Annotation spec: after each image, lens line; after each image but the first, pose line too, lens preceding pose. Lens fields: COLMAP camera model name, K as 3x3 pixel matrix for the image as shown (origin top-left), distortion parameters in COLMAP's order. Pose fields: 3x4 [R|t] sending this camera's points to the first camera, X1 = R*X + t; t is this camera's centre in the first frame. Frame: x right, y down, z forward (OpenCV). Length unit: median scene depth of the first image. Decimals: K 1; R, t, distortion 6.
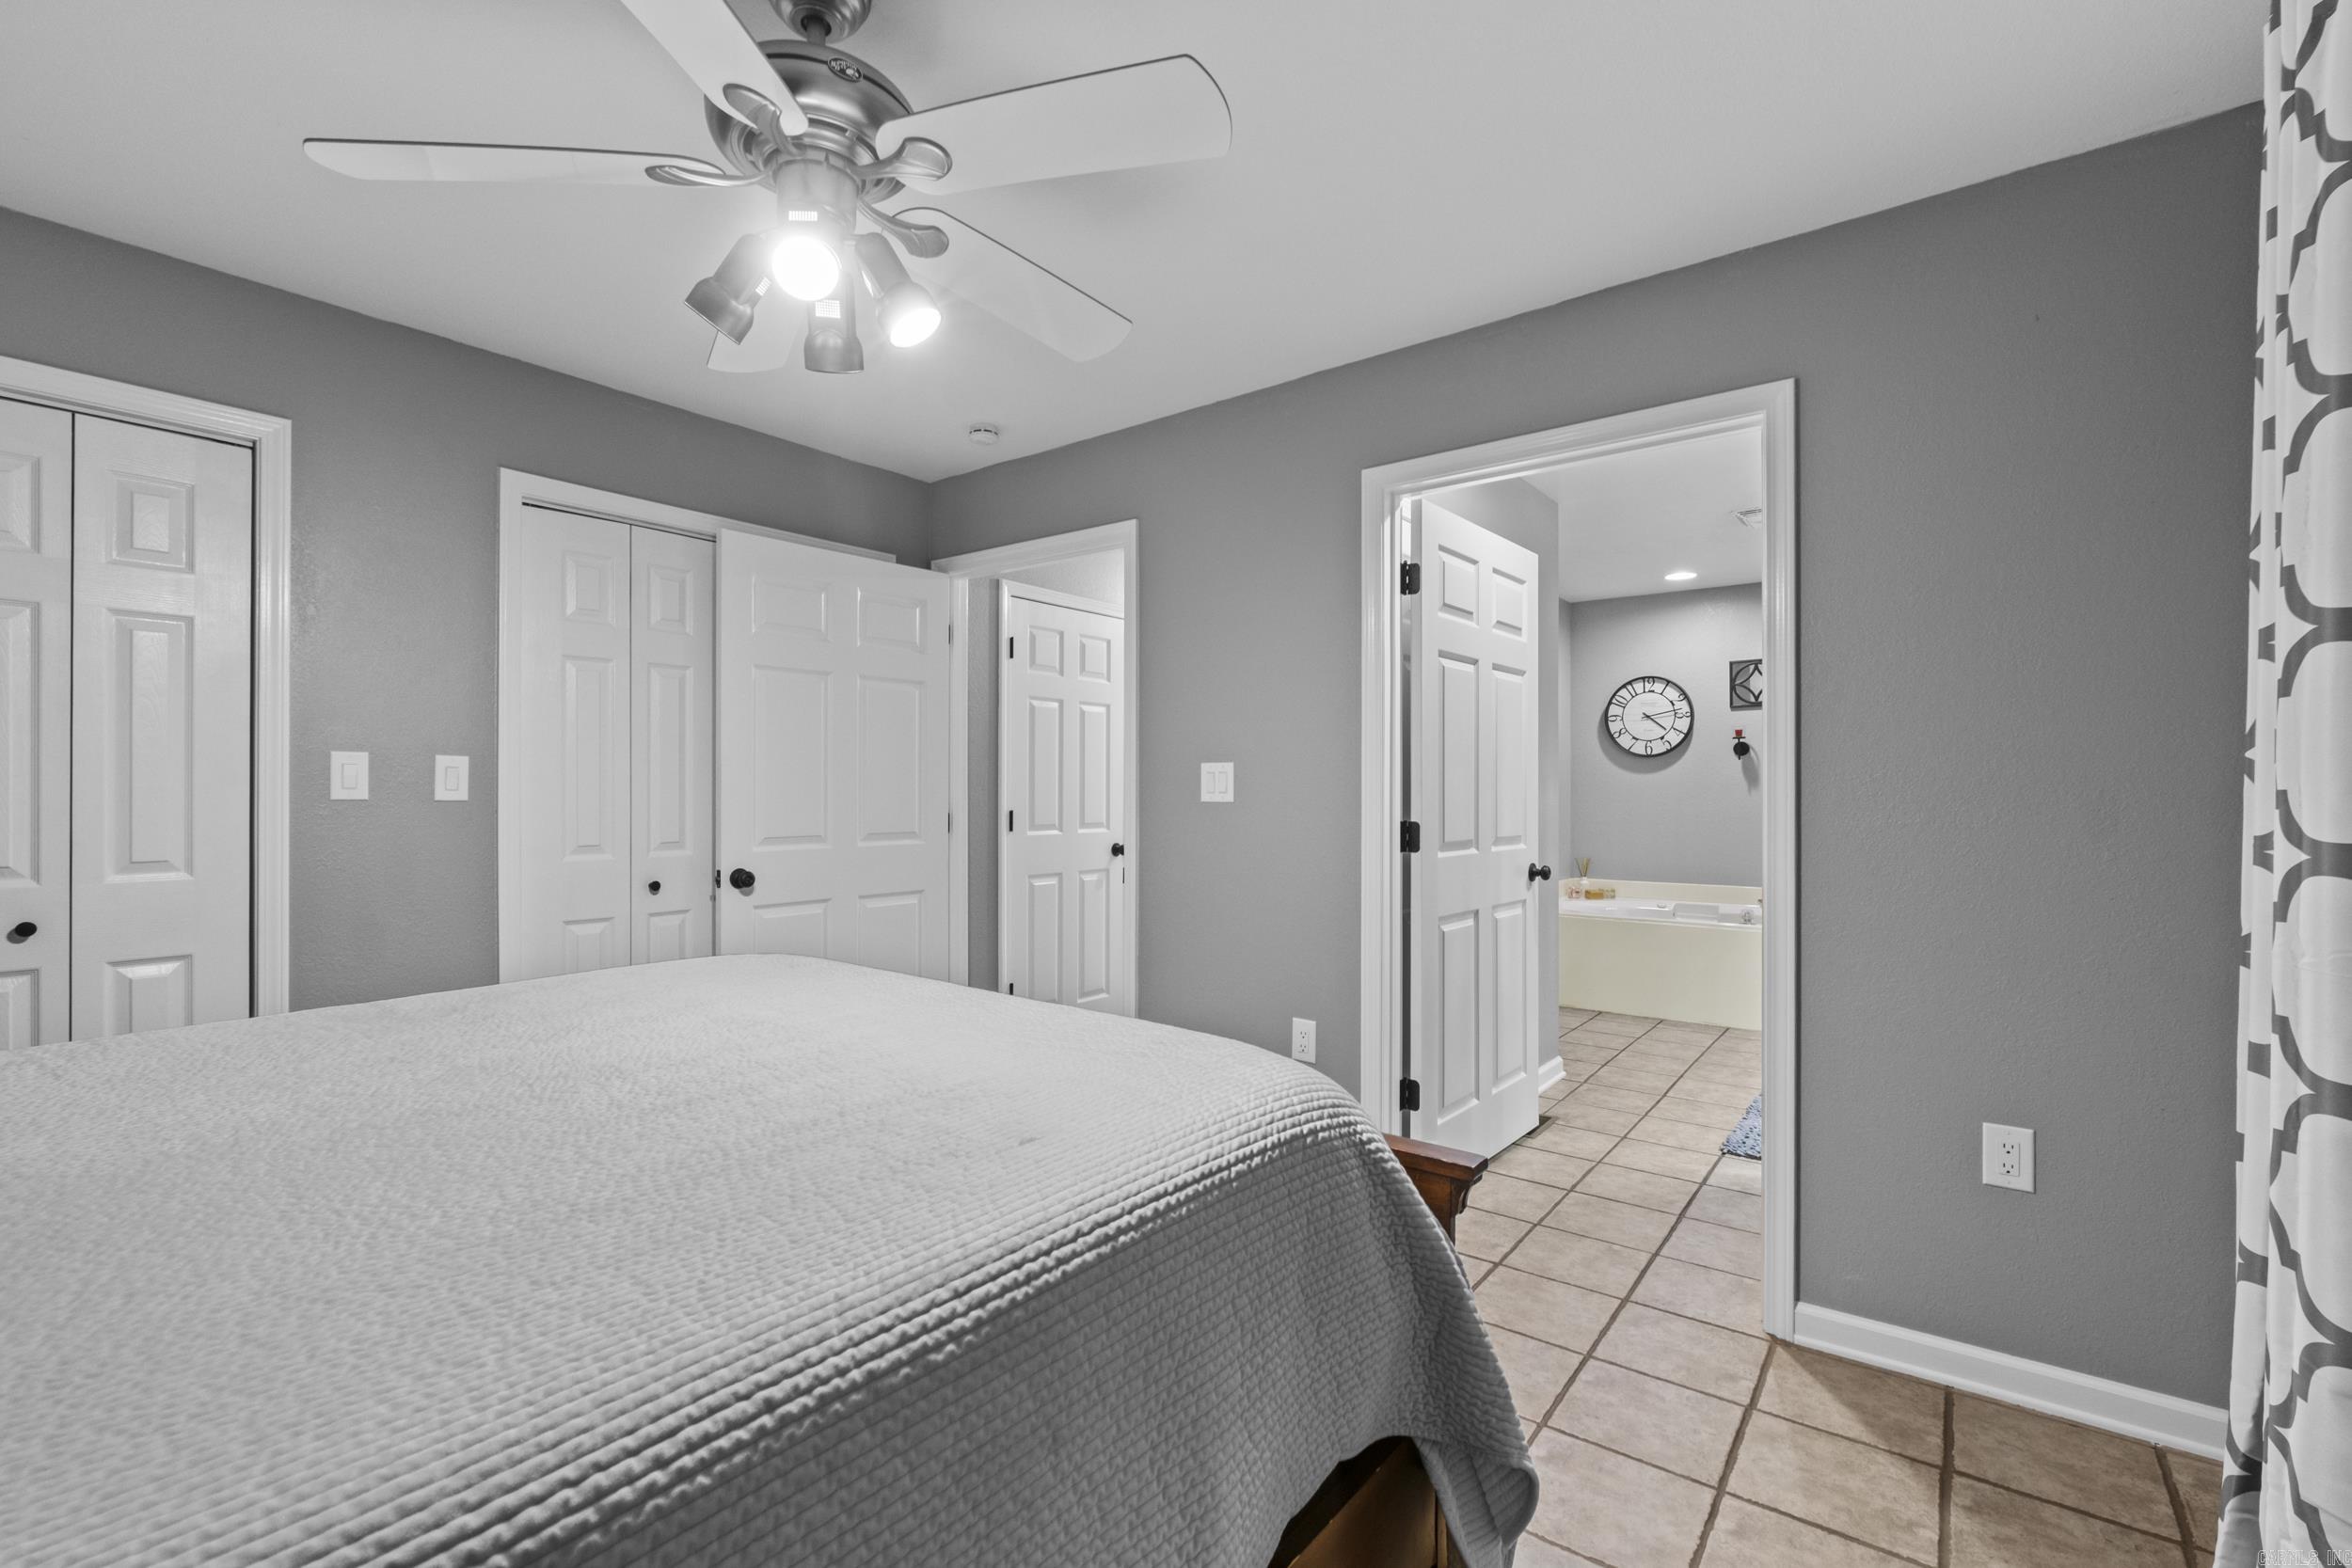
lens RADIAL K [[1021.8, 0, 1159.1], [0, 1021.8, 783.8], [0, 0, 1]] dist [0.003670, 0.000482]
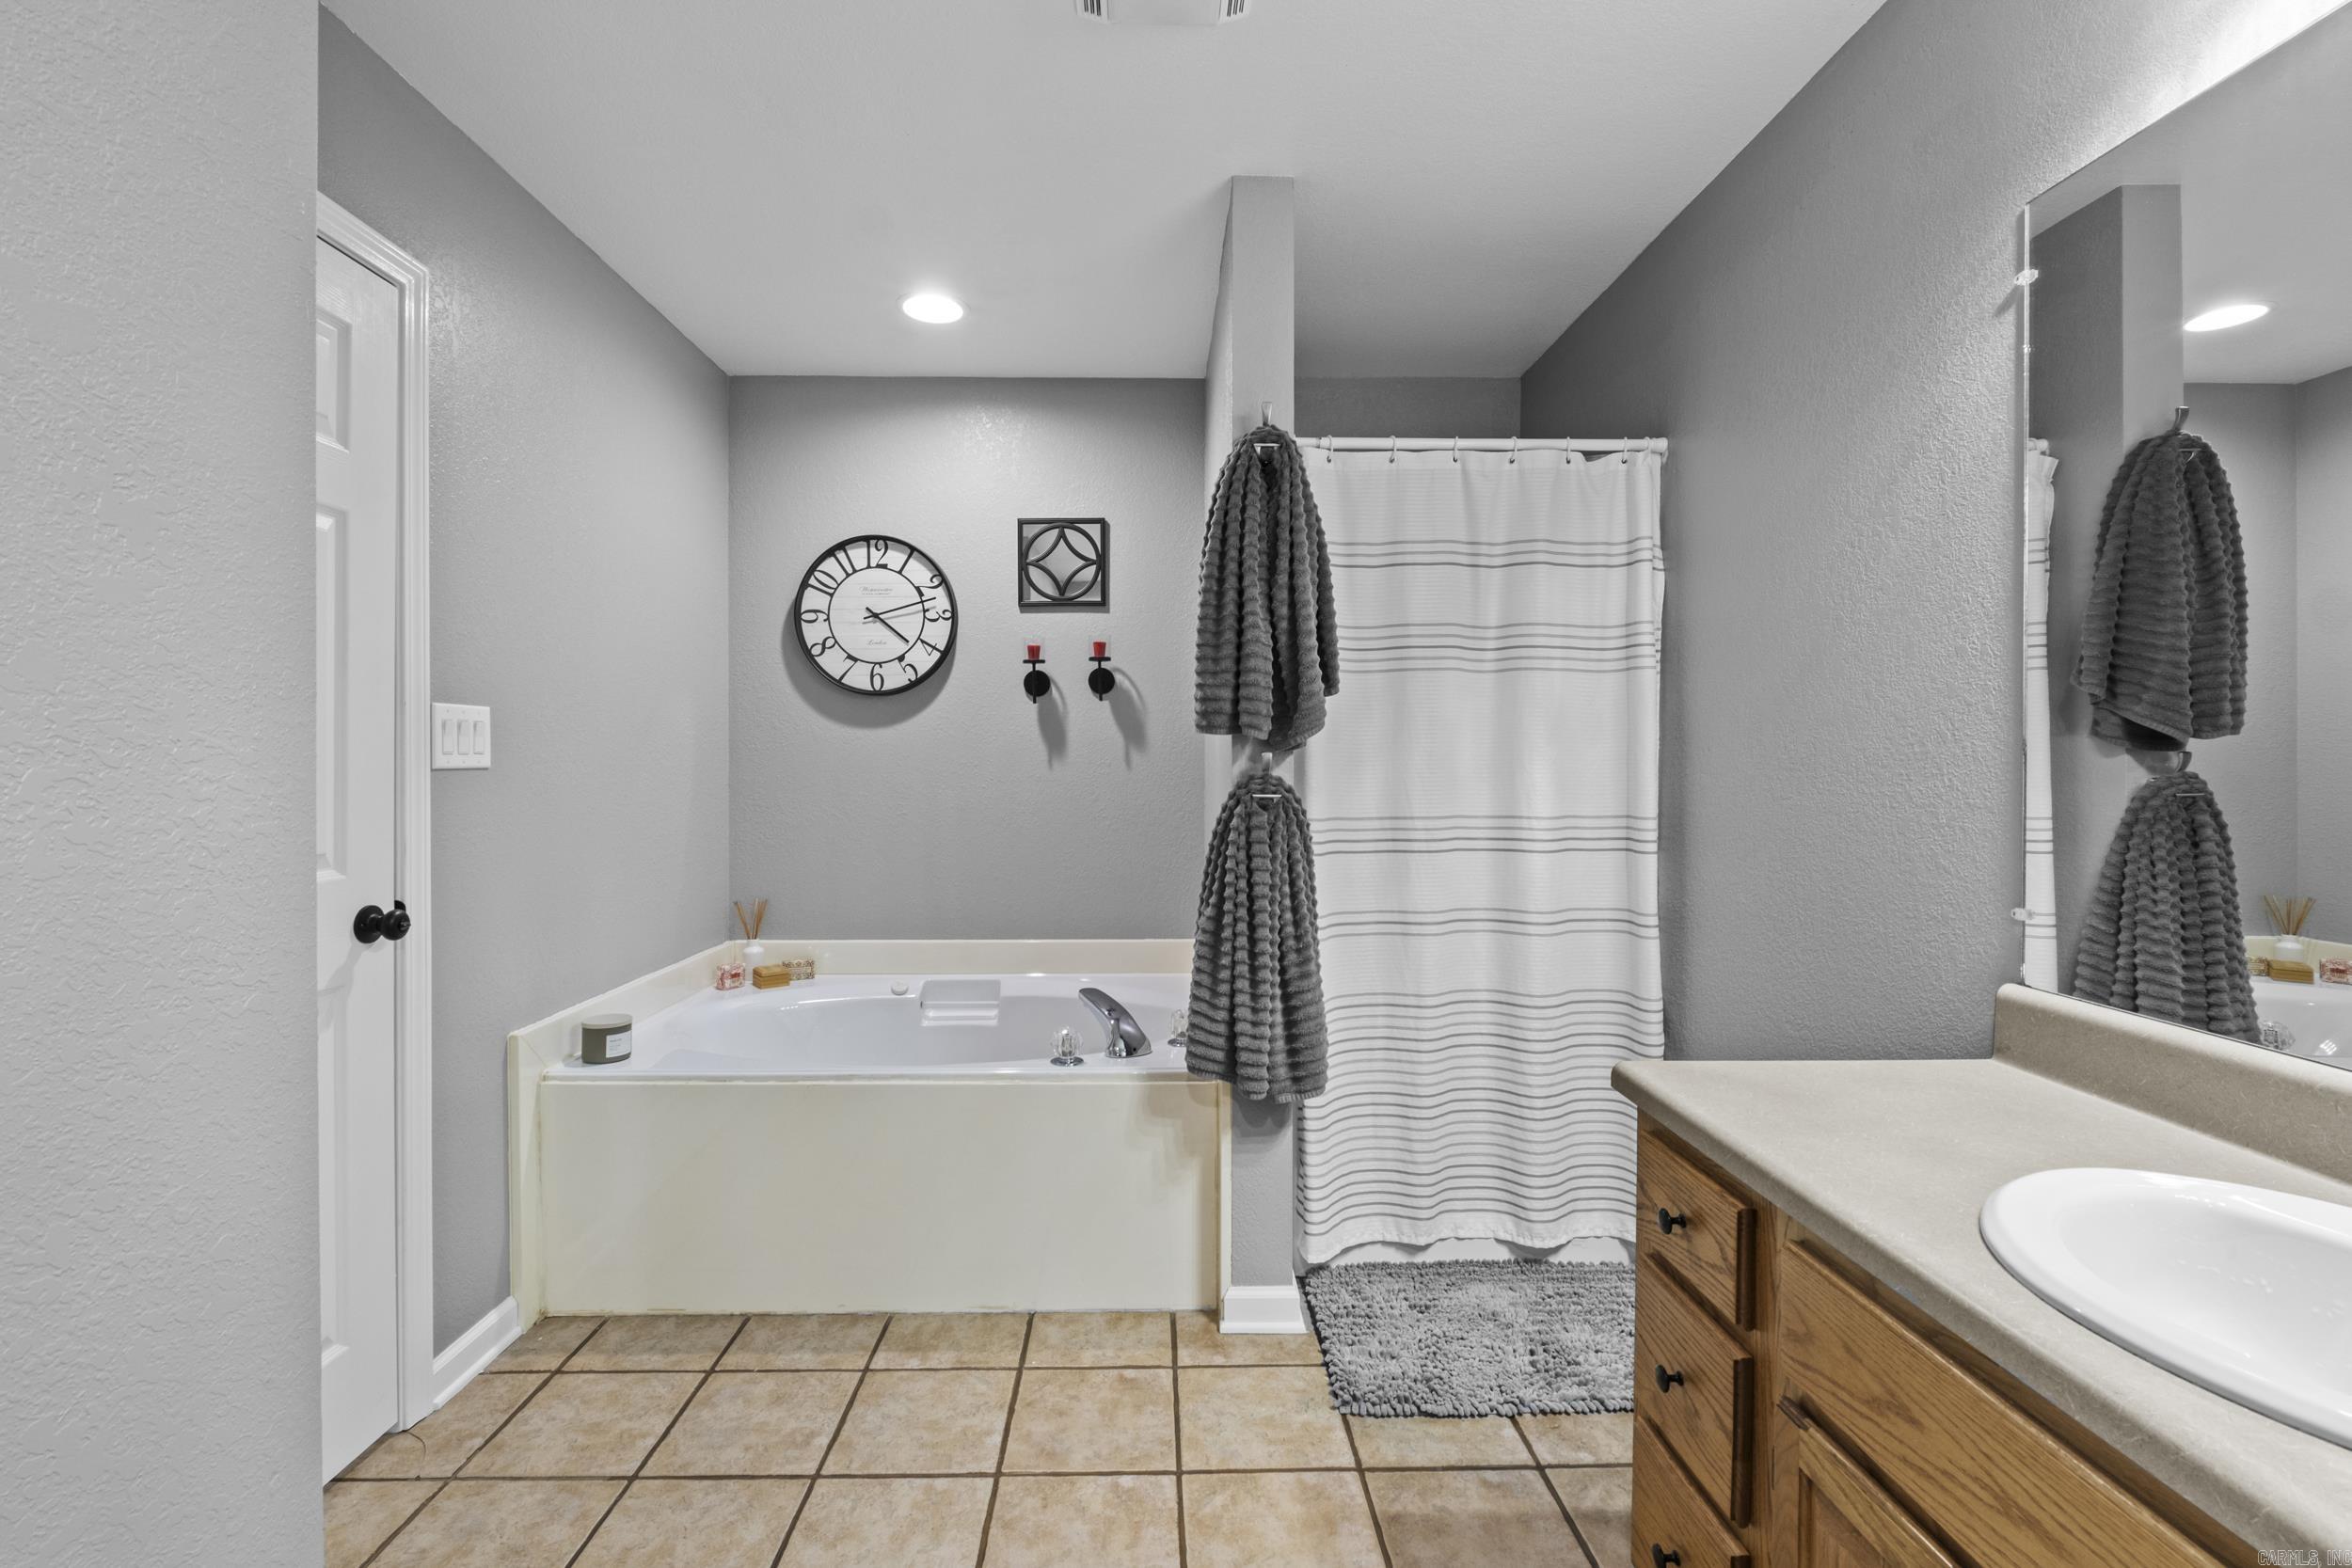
lens RADIAL K [[1021.8, 0, 1164.5], [0, 1021.8, 770.5], [0, 0, 1]] dist [0.003670, 0.000482]
pose [[0.763672, -0.005163, 0.645583, 0.261833], [-0.001034, 0.999957, 0.009220, 0.006498], [-0.645603, -0.007708, 0.763634, 0.523659]]
